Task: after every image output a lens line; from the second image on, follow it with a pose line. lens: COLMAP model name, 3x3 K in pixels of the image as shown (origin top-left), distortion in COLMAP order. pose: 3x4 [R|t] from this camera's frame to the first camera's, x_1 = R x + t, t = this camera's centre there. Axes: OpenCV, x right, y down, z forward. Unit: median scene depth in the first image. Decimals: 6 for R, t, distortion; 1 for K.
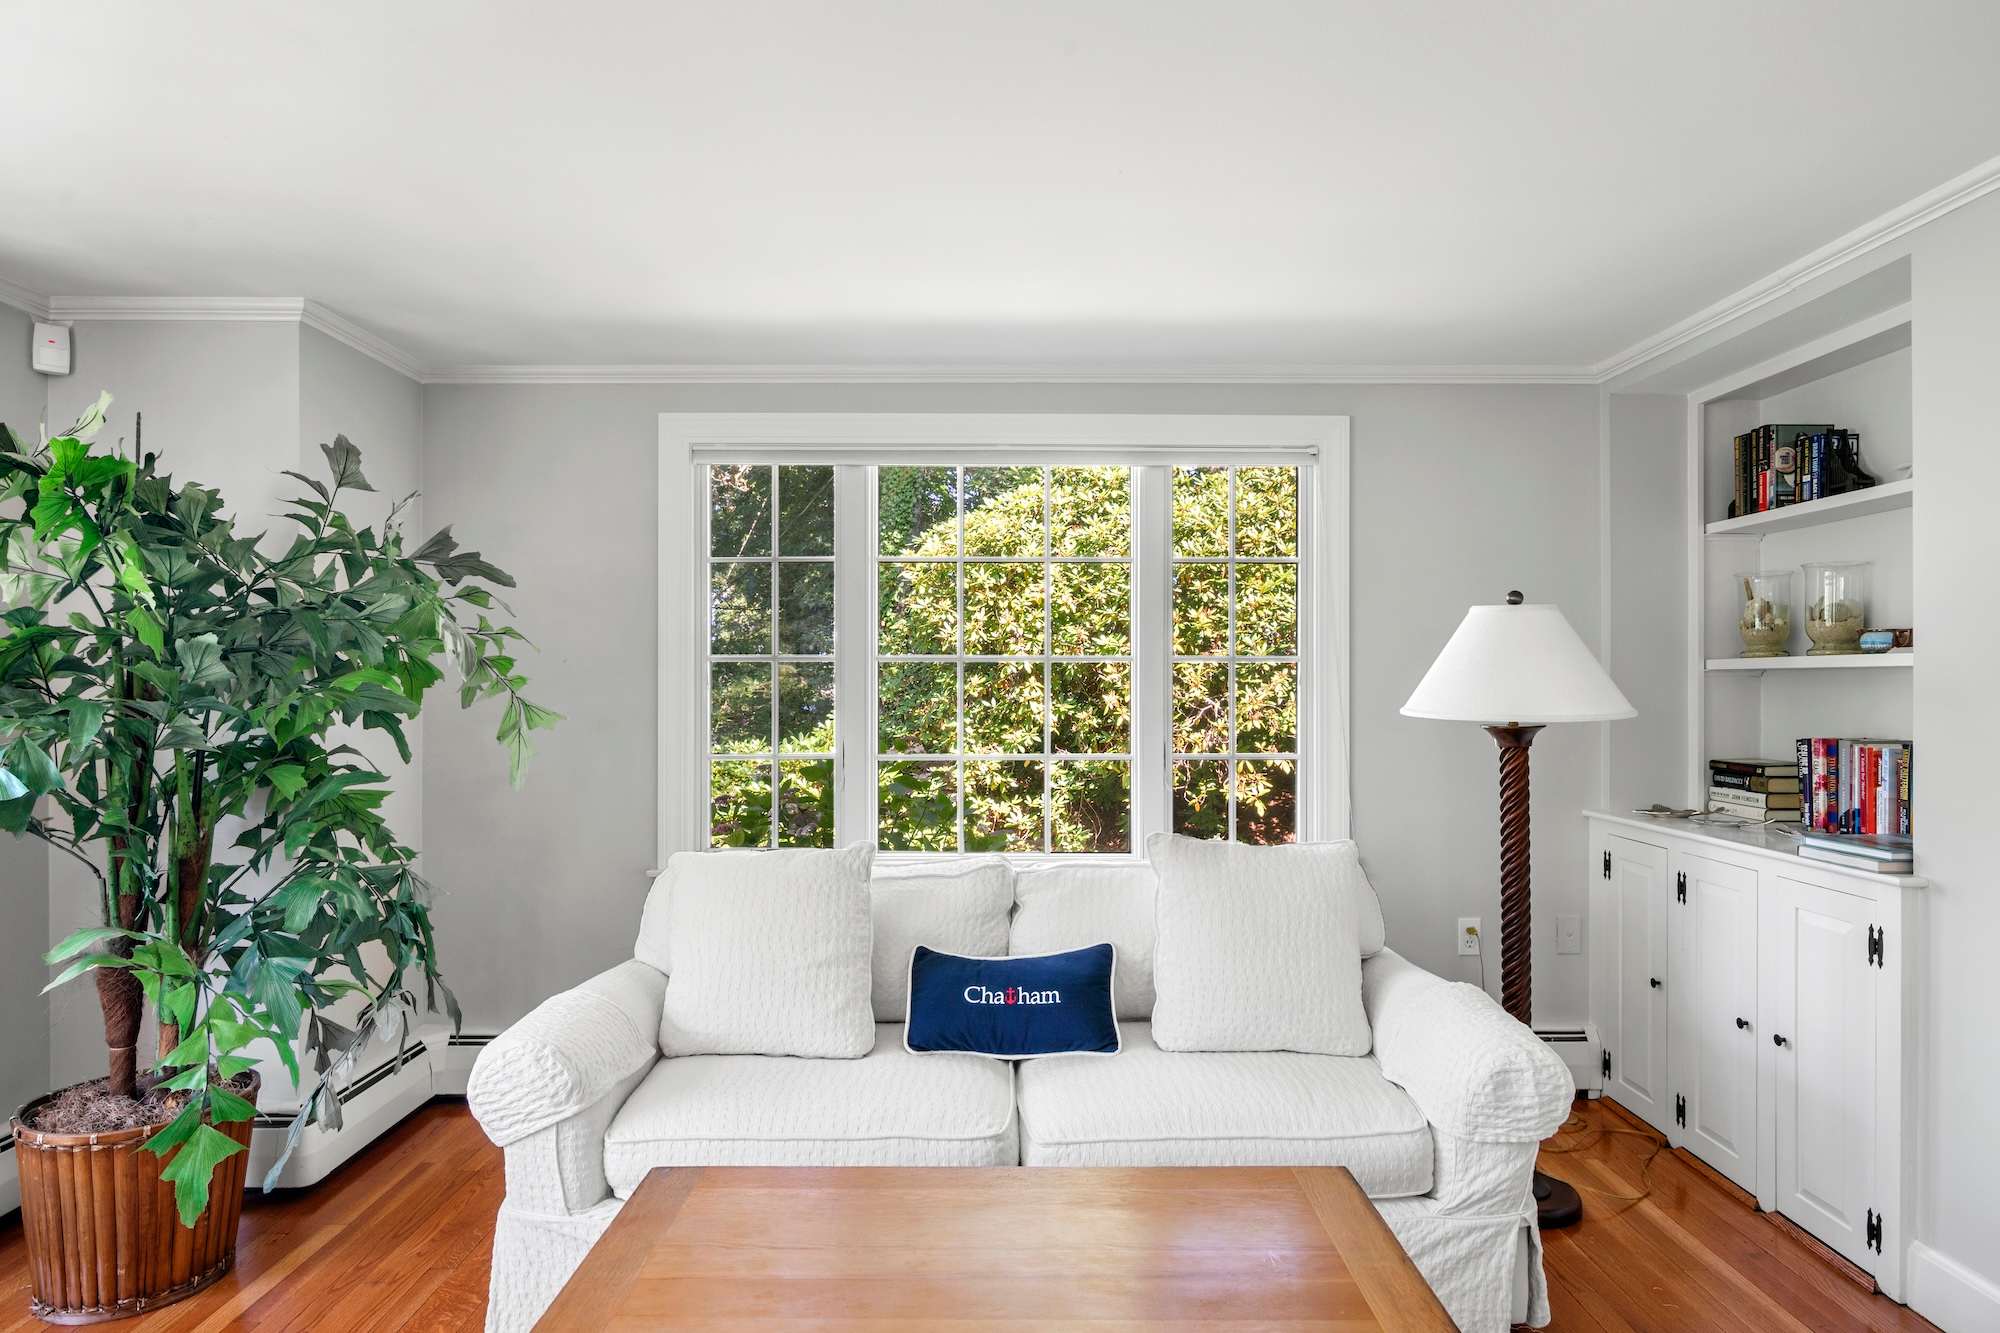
lens RADIAL K [[1131.4, 0, 1001.4], [0, 1131.4, 678.9], [0, 0, 1]] dist [-0.008835, -0.001409]
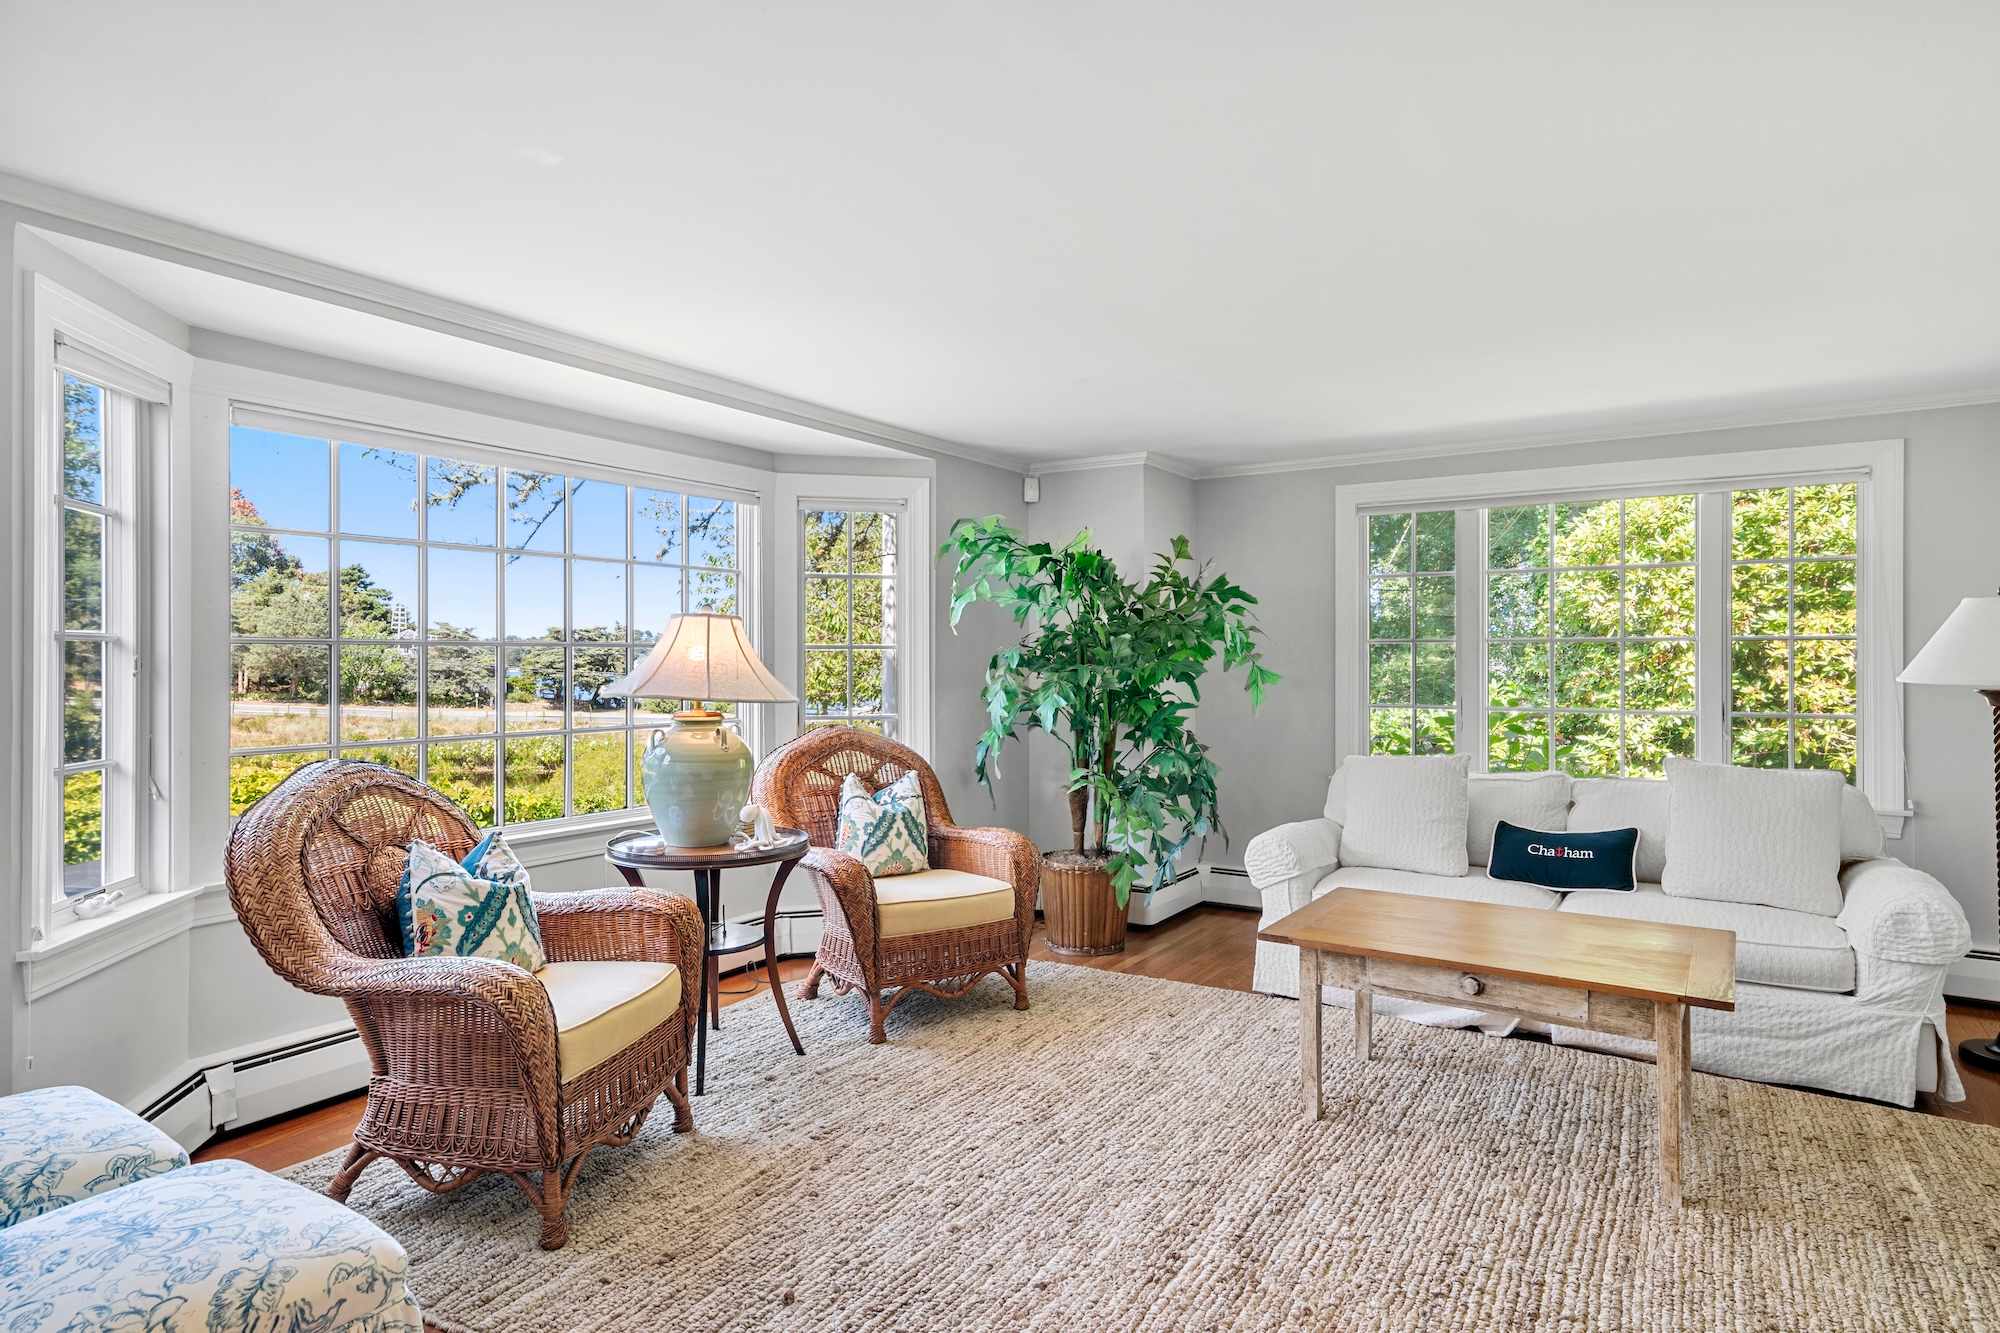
lens RADIAL K [[1126.4, 0, 1005.7], [0, 1126.4, 655.6], [0, 0, 1]] dist [0.020620, -0.000447]
pose [[0.842730, -0.000805, -0.538336, 0.205892], [0.001490, 0.999999, 0.000838, -0.000988], [0.538334, -0.001508, 0.842730, -0.756879]]
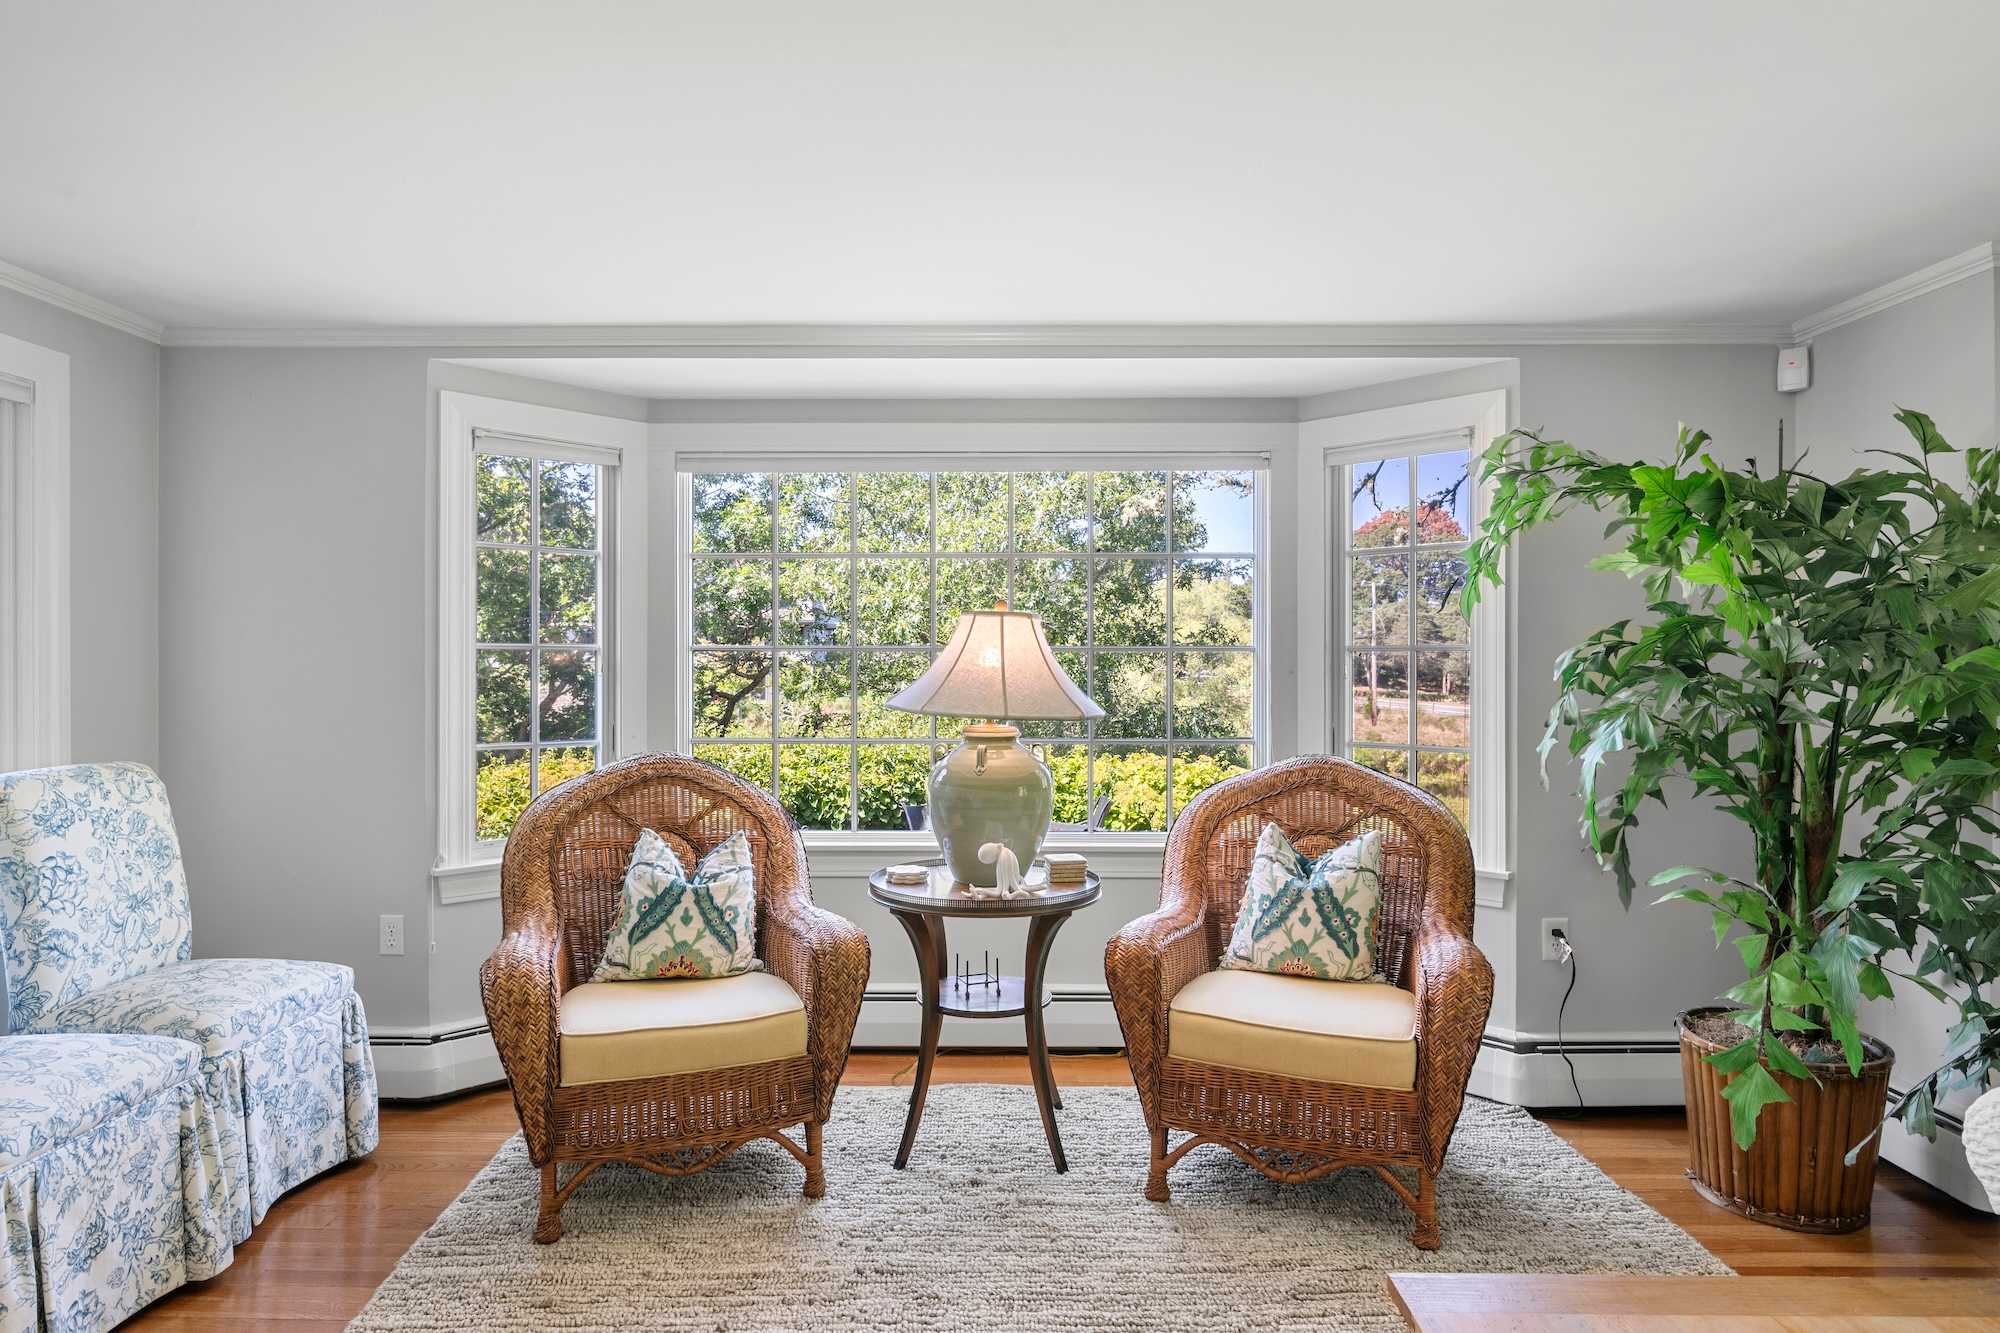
lens RADIAL K [[1133.6, 0, 1000.0], [0, 1133.6, 666.5], [0, 0, 1]] dist [-0.006589, -0.000269]
pose [[-0.013085, 0.003612, -0.999908, 0.328295], [0.002104, 0.999991, 0.003585, 0.001634], [0.999912, -0.002057, -0.013093, 0.221324]]
